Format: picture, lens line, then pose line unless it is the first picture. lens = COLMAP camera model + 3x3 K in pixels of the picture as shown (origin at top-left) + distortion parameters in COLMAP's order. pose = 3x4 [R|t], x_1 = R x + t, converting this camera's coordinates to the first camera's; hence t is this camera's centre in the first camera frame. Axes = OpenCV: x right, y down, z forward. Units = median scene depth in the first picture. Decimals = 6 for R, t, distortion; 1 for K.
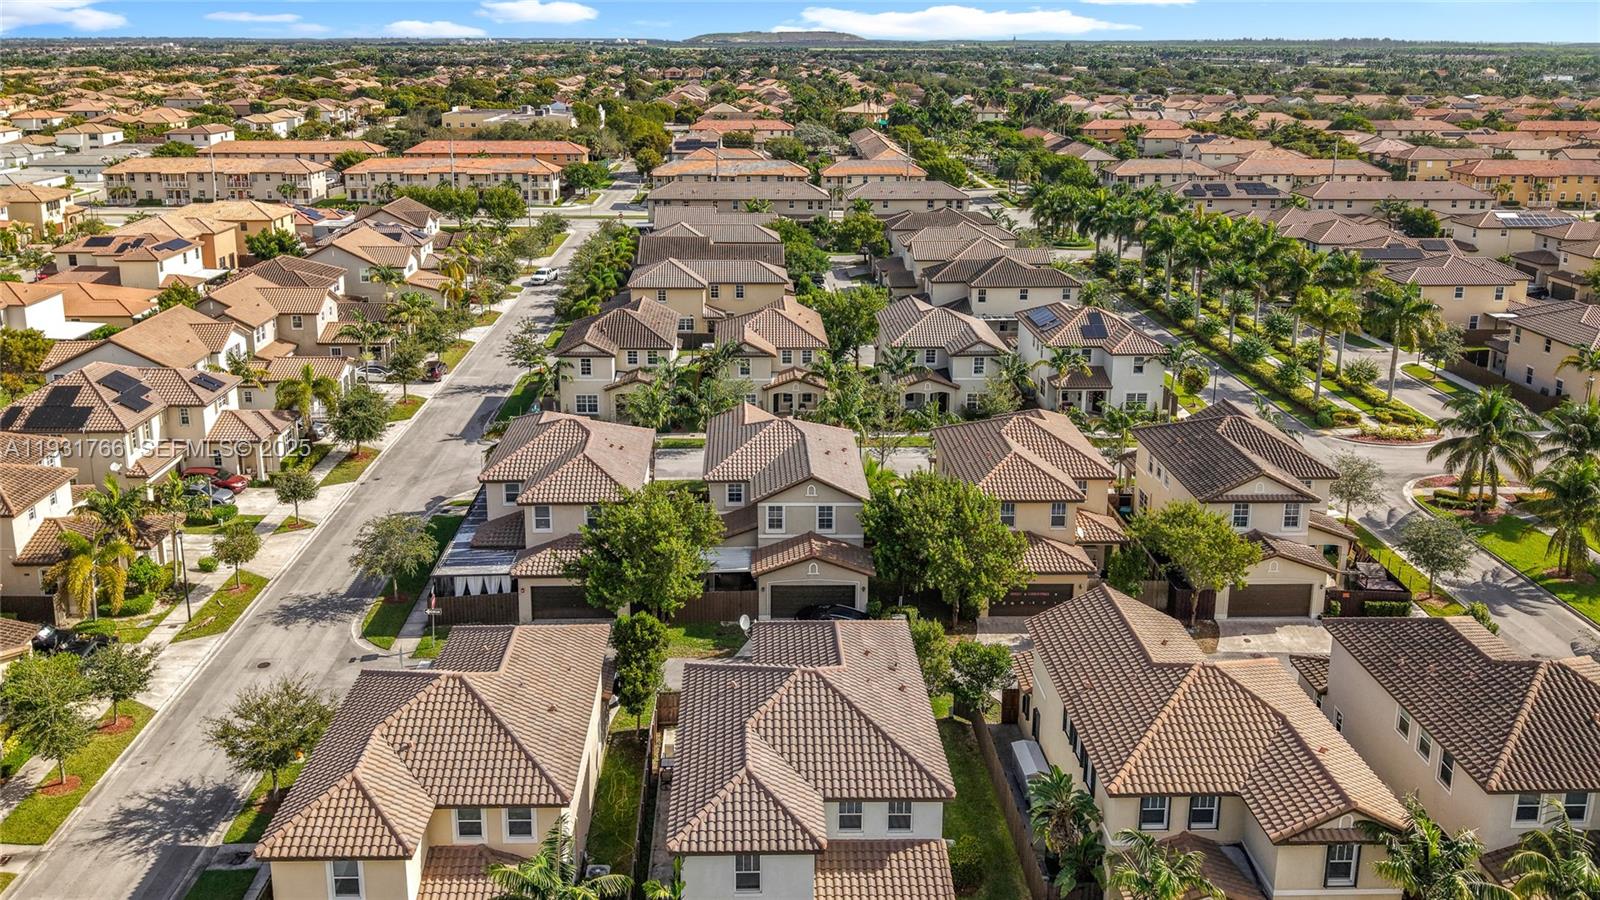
lens RADIAL K [[1226.3, 0, 768.0], [0, 1226.3, 448.4], [0, 0, 1]] dist [-0.002405, -0.002451]
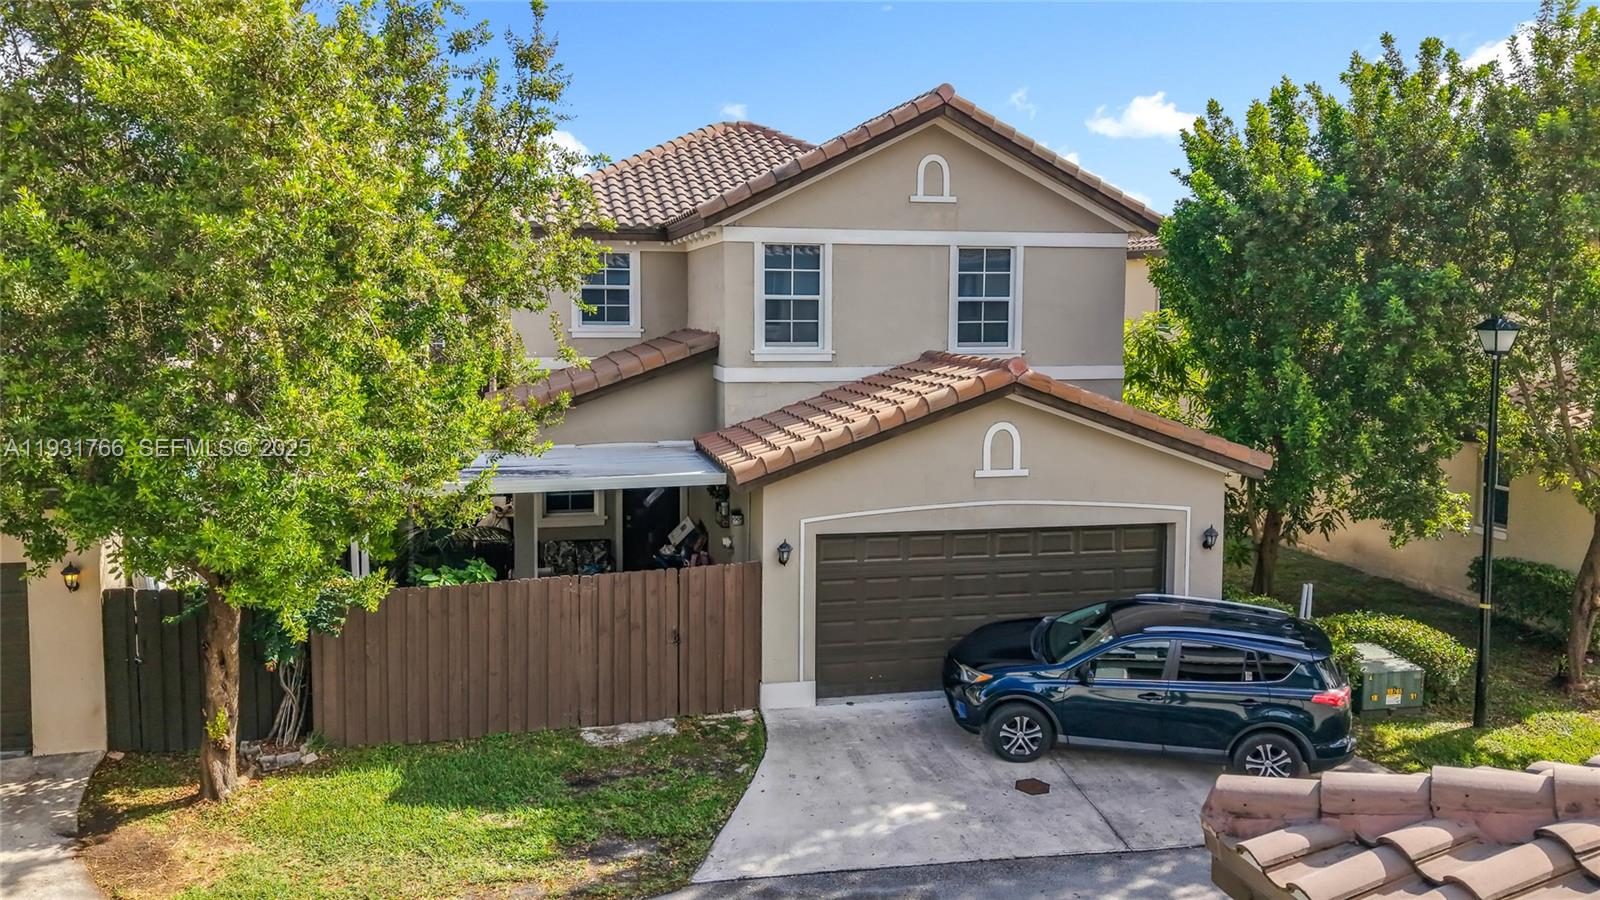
lens RADIAL K [[1270.4, 0, 818.2], [0, 1270.4, 451.4], [0, 0, 1]] dist [0.114361, -0.143717]
pose [[0.979947, -0.022853, 0.197944, -0.038611], [0.056229, 0.984744, -0.164677, 0.123849], [-0.191161, 0.172504, 0.966281, 0.718488]]
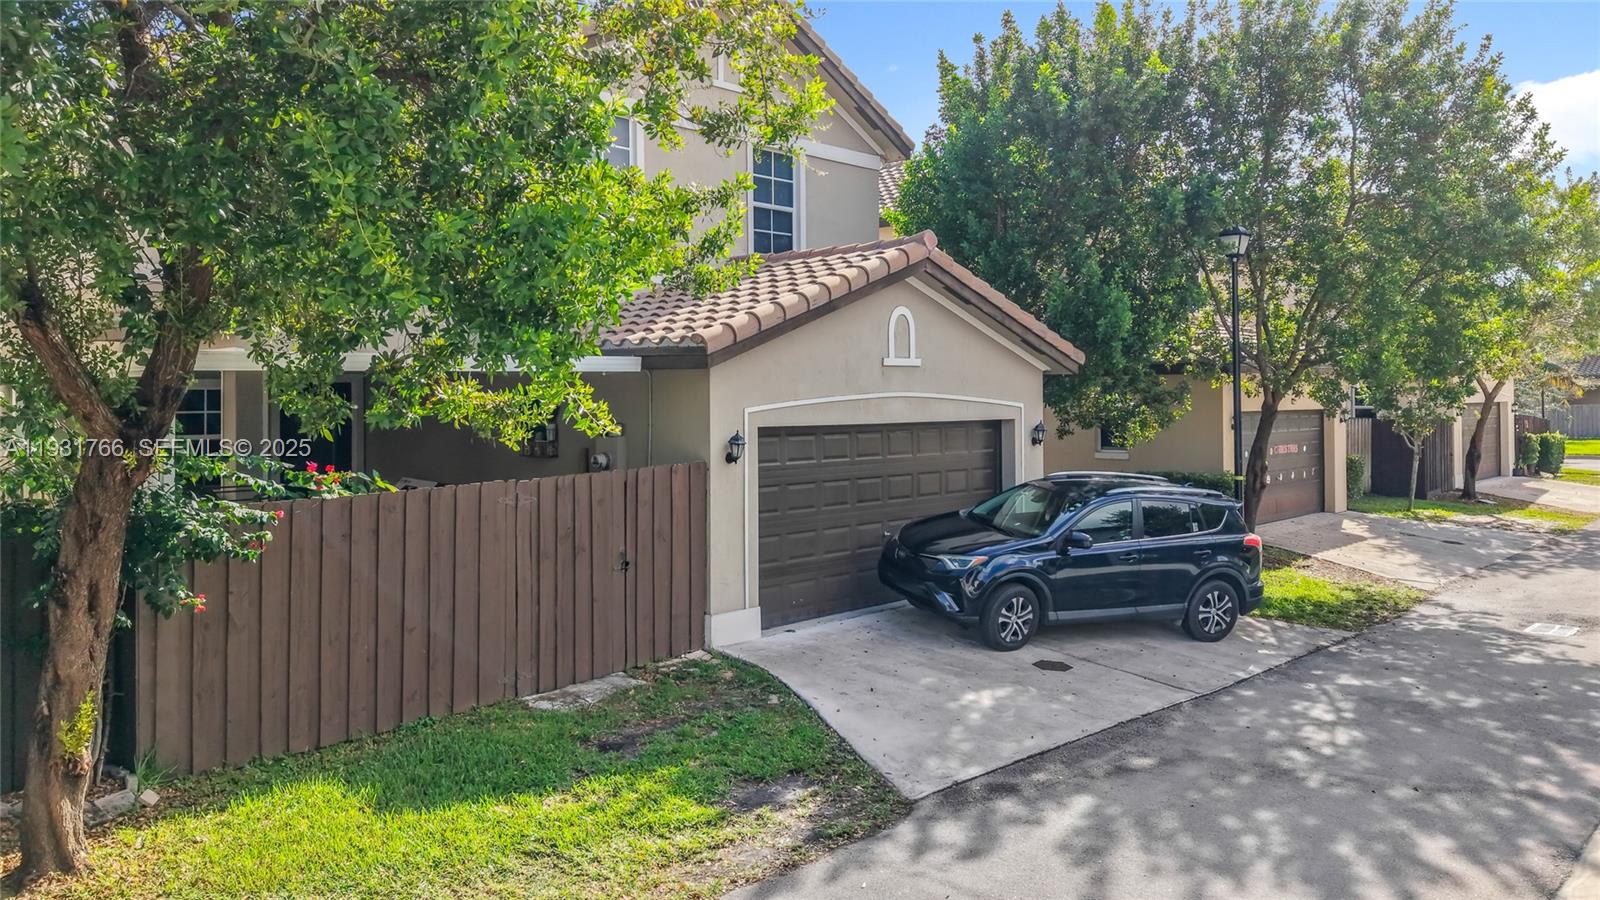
lens RADIAL K [[1241.3, 0, 800.0], [0, 1241.3, 450.0], [0, 0, 1]] dist [0.127621, -0.000263]
pose [[0.688549, -0.038258, 0.724180, -0.117559], [0.225784, 0.960283, -0.163944, 0.135193], [-0.689146, 0.276392, 0.669840, 0.805445]]
